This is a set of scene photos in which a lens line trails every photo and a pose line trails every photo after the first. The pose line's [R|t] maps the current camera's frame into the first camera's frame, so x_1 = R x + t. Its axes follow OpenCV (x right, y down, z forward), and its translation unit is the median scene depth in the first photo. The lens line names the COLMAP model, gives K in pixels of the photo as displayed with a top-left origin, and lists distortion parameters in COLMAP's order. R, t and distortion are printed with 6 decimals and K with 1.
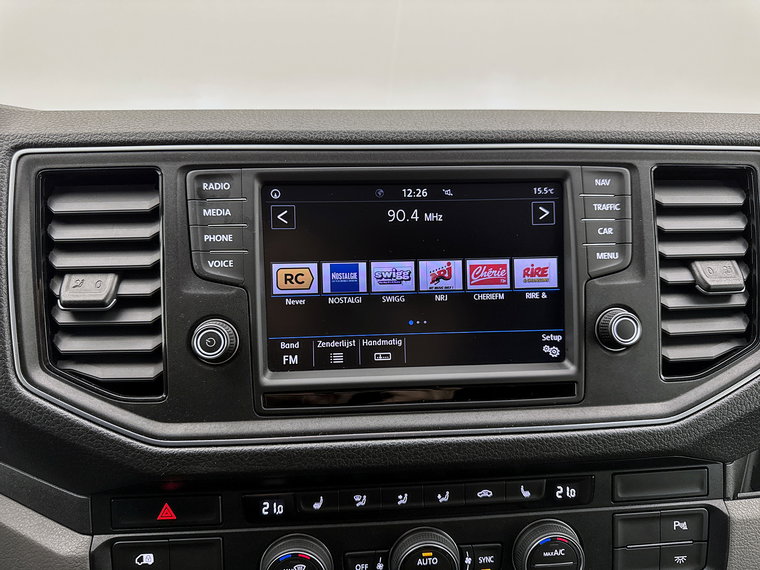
lens RADIAL K [[549.6, 0, 384.3], [0, 549.6, 280.2], [0, 0, 1]] dist [-0.016432, -0.020896]
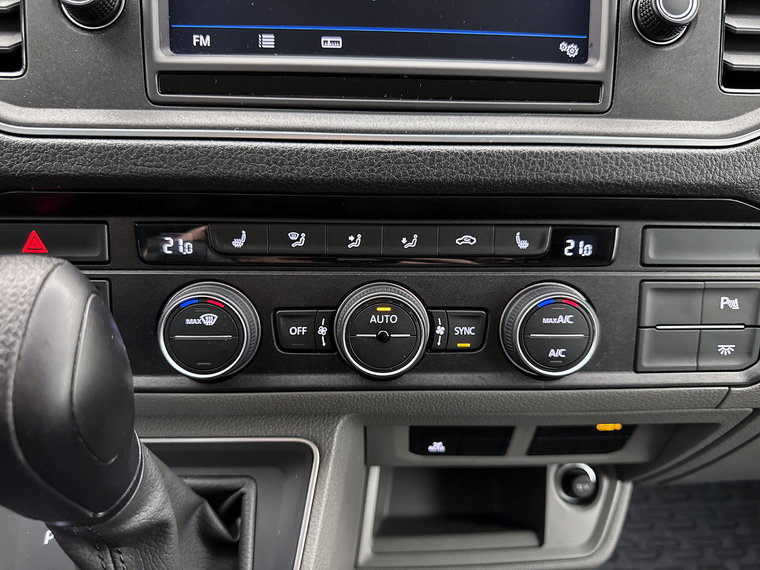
lens RADIAL K [[549.6, 0, 391.5], [0, 549.6, 292.2], [0, 0, 1]] dist [-0.016432, -0.020896]
pose [[0.999277, 0.032848, -0.019127, 0.099799], [-0.030495, 0.993191, 0.112439, 0.384953], [0.022691, -0.111774, 0.993475, 0.259866]]
